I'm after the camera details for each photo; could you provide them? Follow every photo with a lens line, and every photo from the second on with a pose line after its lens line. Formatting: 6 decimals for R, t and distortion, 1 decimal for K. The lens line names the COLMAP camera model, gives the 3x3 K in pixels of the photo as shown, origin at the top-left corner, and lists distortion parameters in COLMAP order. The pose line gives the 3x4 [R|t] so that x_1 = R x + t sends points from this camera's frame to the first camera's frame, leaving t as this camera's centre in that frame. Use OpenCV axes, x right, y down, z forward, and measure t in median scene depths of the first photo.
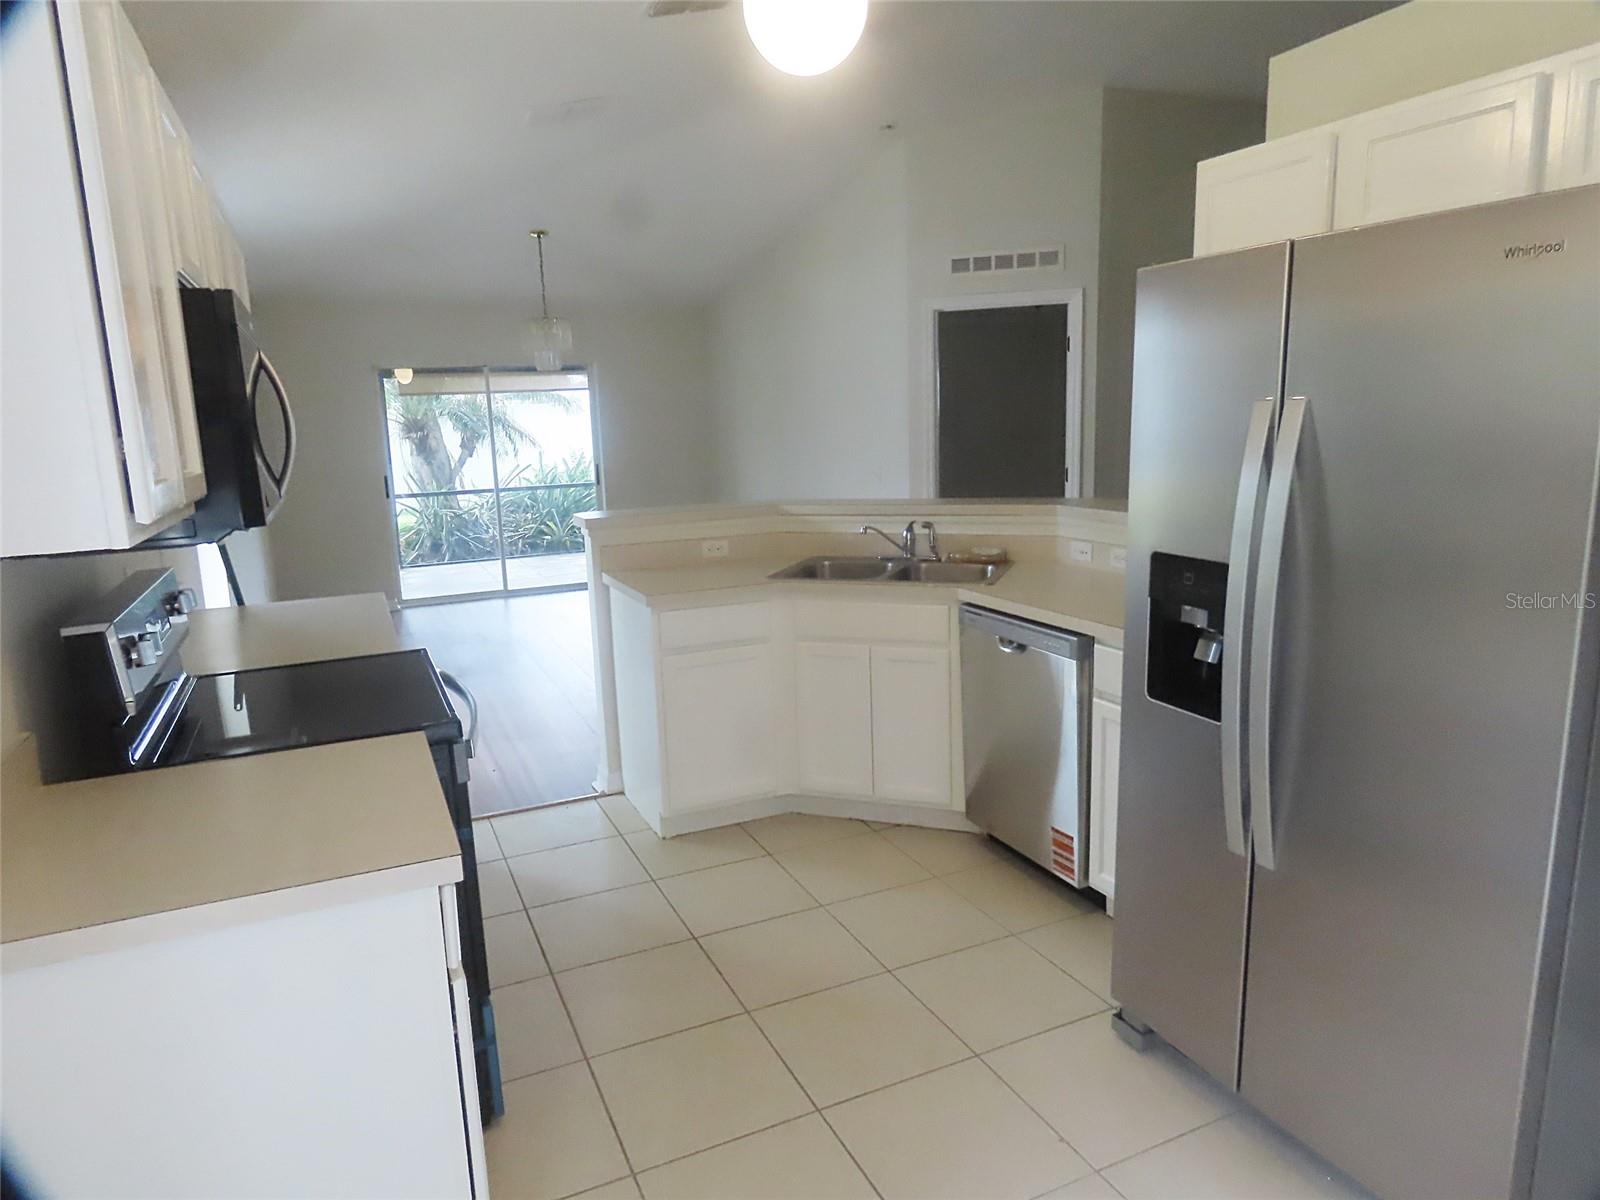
lens RADIAL K [[1018.5, 0, 794.1], [0, 1018.5, 604.0], [0, 0, 1]] dist [-0.003716, 0.001328]
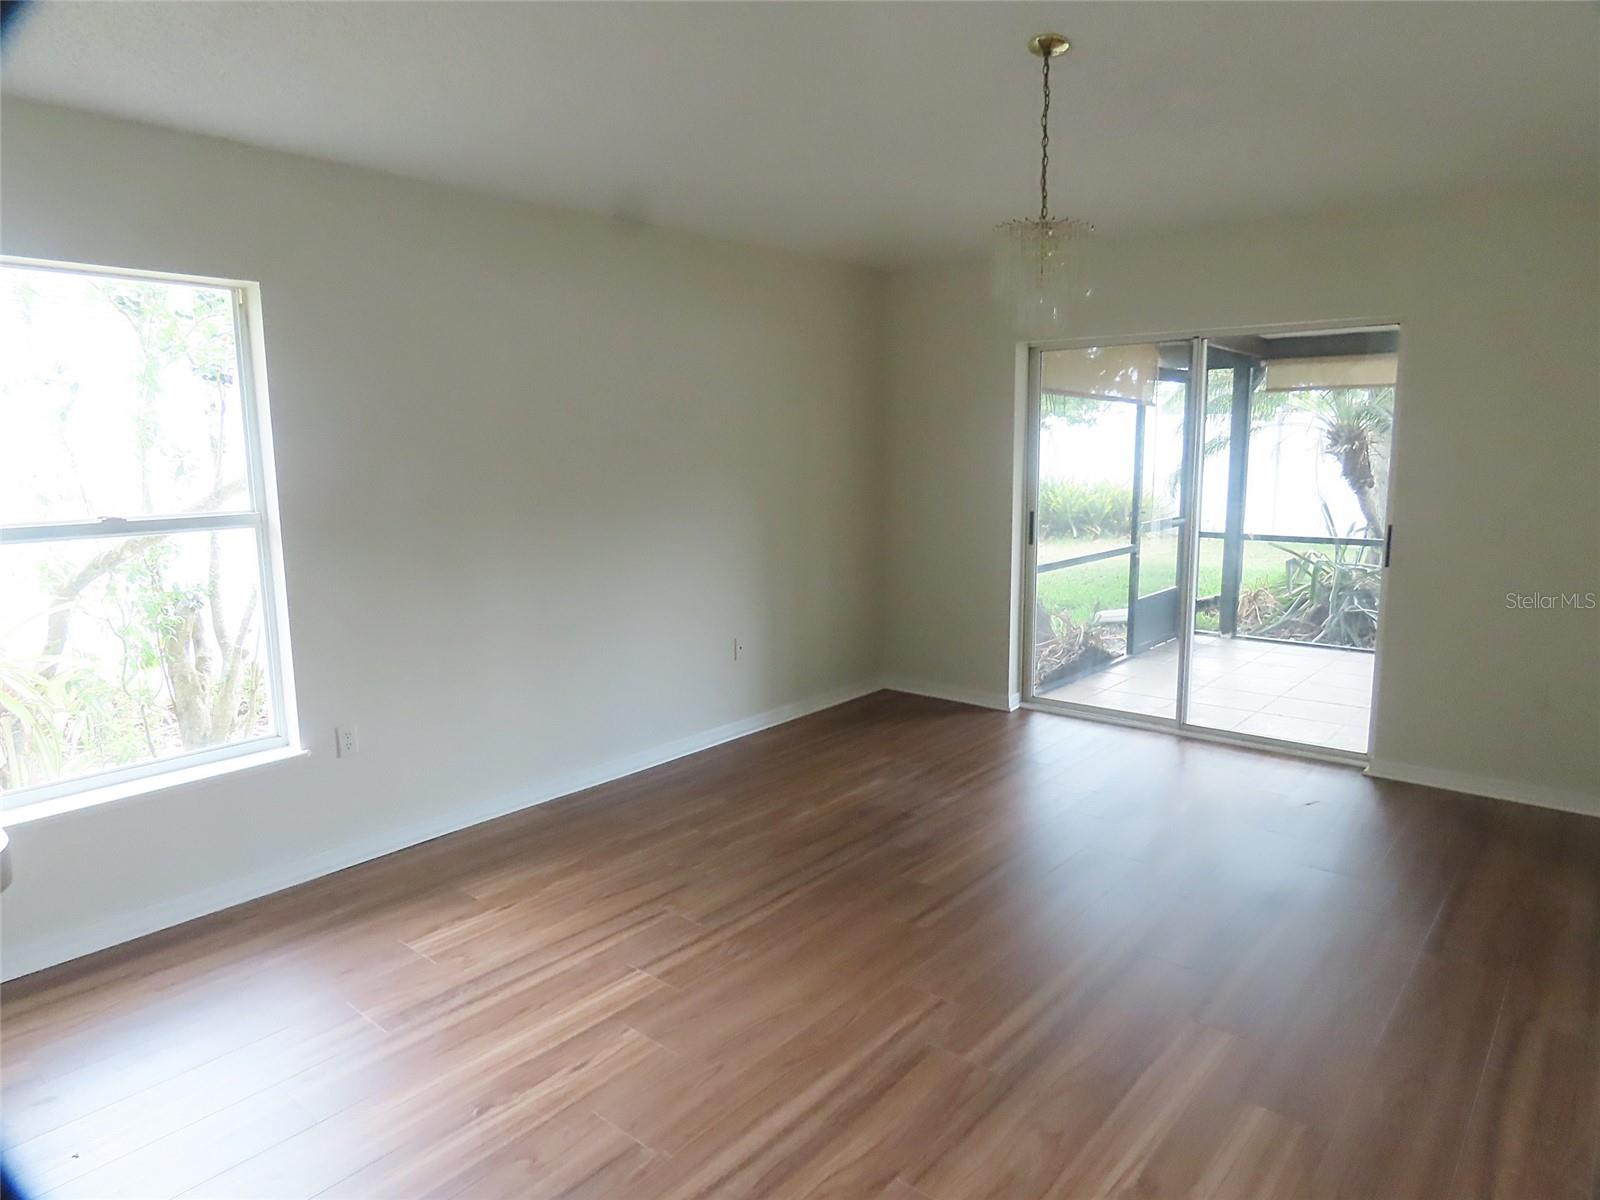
lens RADIAL K [[1005.9, 0, 791.1], [0, 1005.9, 602.3], [0, 0, 1]] dist [-0.004380, -0.000482]
pose [[0.424596, 0.169254, -0.889422, 0.280548], [-0.168823, 0.979942, 0.105886, -0.239428], [0.889504, 0.105196, 0.444653, 1.235329]]
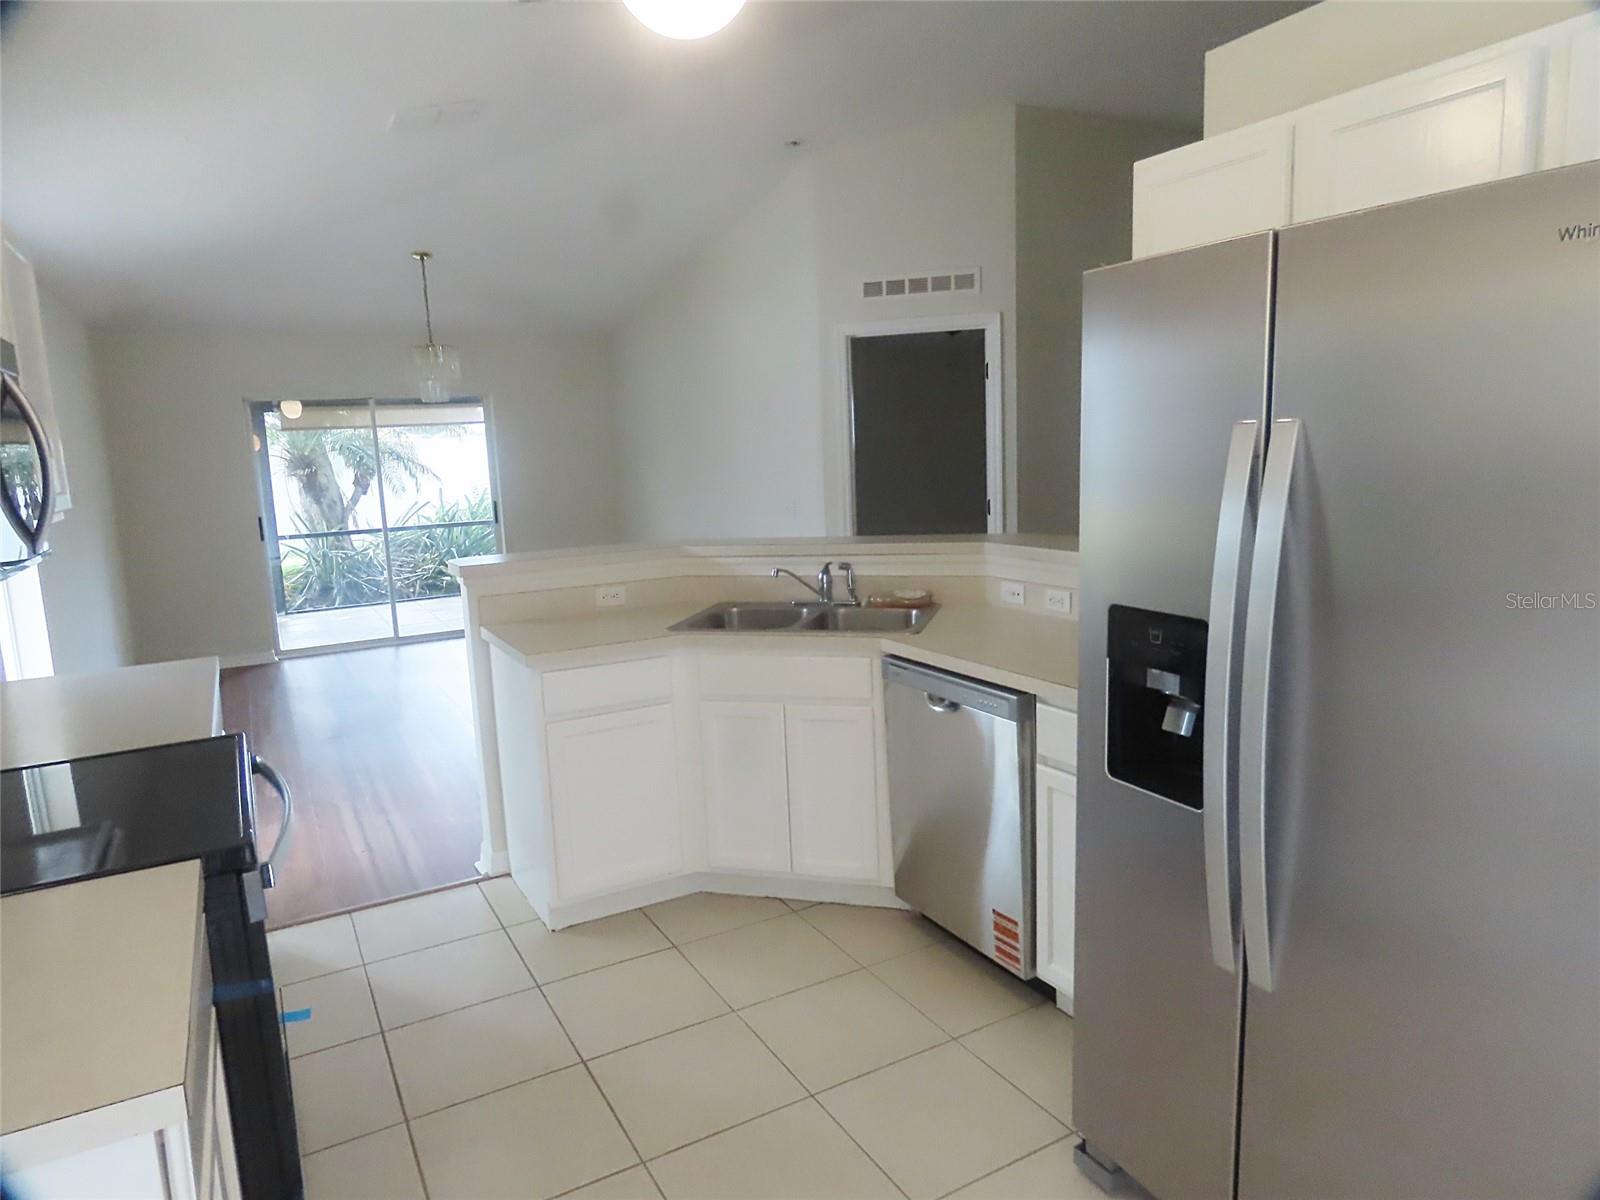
lens RADIAL K [[1018.5, 0, 794.1], [0, 1018.5, 604.0], [0, 0, 1]] dist [-0.003716, 0.001328]
pose [[0.996700, -0.020188, 0.078625, 0.014131], [0.022623, 0.999288, -0.030205, -0.017999], [-0.077959, 0.031884, 0.996447, 0.101849]]
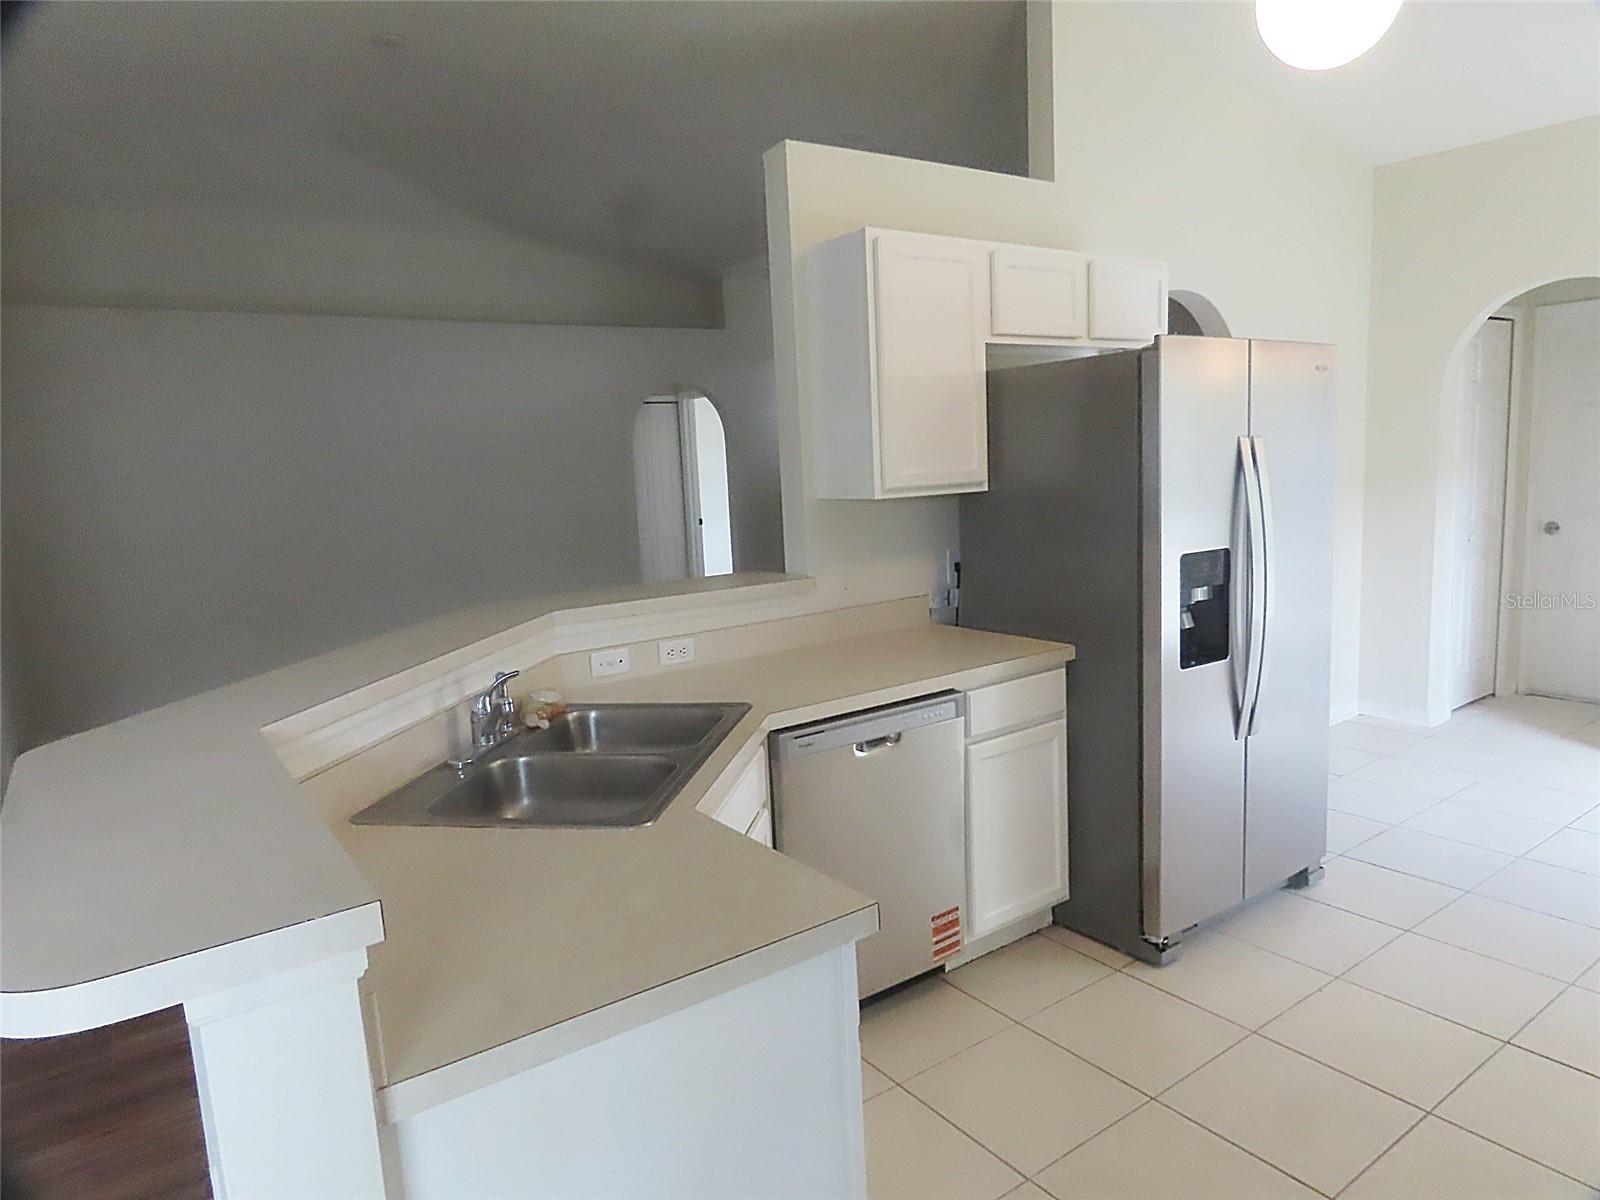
lens RADIAL K [[1005.9, 0, 791.1], [0, 1005.9, 602.3], [0, 0, 1]] dist [-0.004380, -0.000482]
pose [[-0.190891, -0.102013, 0.976296, -0.452408], [0.235116, 0.960882, 0.146374, -0.167562], [-0.953038, 0.257485, -0.159439, 0.958483]]
